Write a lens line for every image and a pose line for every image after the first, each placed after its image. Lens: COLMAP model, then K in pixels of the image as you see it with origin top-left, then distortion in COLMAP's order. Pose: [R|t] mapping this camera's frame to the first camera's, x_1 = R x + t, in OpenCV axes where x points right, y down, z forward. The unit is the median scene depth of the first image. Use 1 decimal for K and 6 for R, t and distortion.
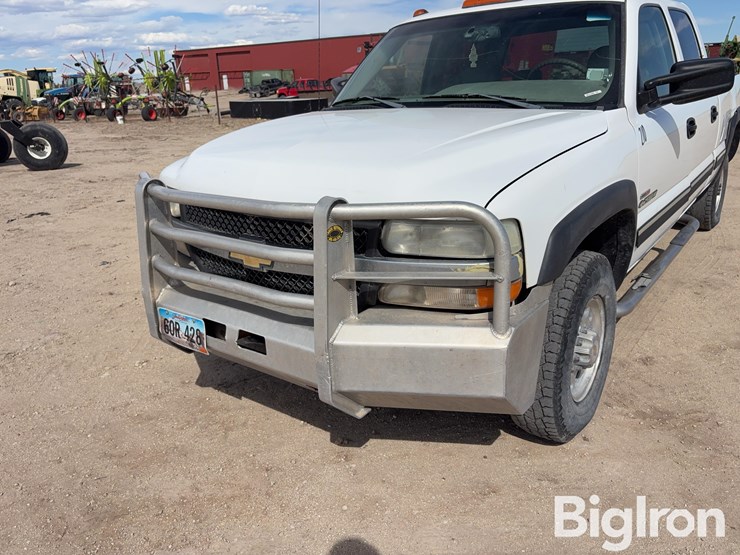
lens RADIAL K [[561.0, 0, 371.9], [0, 561.0, 276.0], [0, 0, 1]] dist [0.055266, -0.069219]
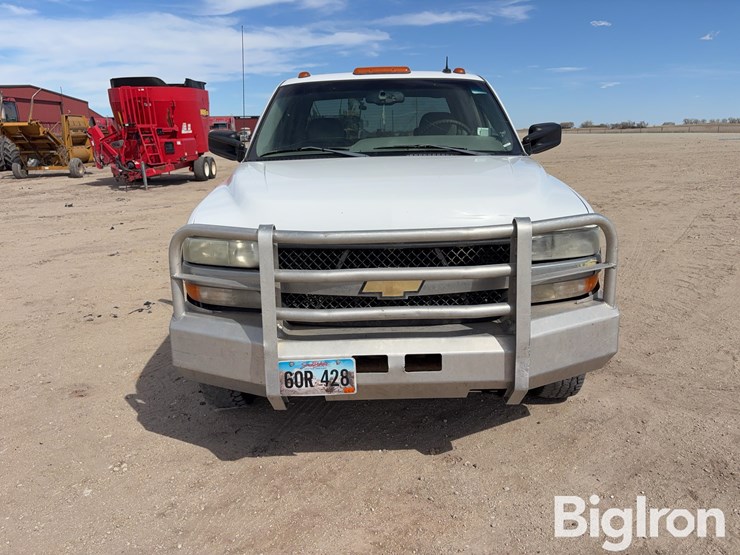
lens RADIAL K [[566.0, 0, 373.0], [0, 566.0, 278.0], [0, 0, 1]] dist [0.055966, -0.067372]
pose [[0.797888, -0.124352, 0.589839, -0.820857], [0.184055, 0.982021, -0.041942, -0.012235], [-0.574019, 0.142028, 0.806431, 0.143453]]
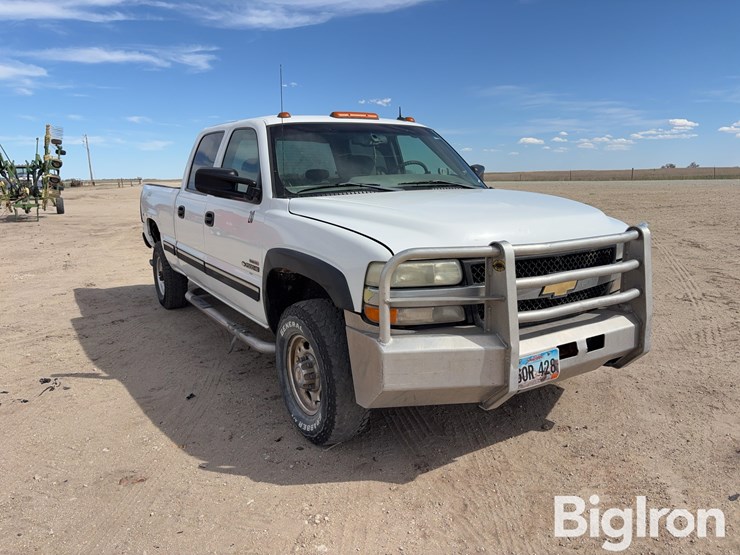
lens RADIAL K [[561.0, 0, 371.9], [0, 561.0, 276.0], [0, 0, 1]] dist [0.055266, -0.069219]
pose [[0.360307, -0.129559, 0.923793, -1.485832], [0.307378, 0.951491, 0.013557, -0.198850], [-0.880737, 0.279069, 0.382653, 0.818556]]
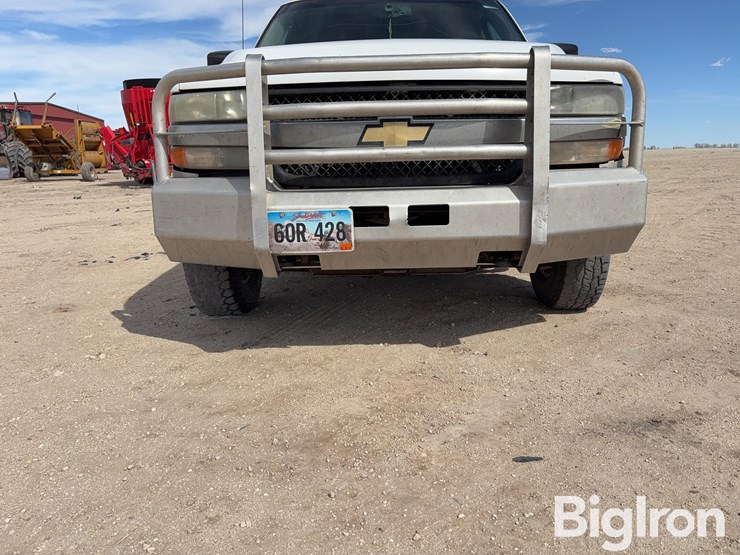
lens RADIAL K [[566.8, 0, 372.1], [0, 566.8, 276.7], [0, 0, 1]] dist [0.048376, -0.058195]
pose [[0.809641, -0.093476, 0.579435, -0.781202], [0.174569, 0.980910, -0.085681, 0.260072], [-0.560364, 0.170522, 0.810503, 0.257257]]
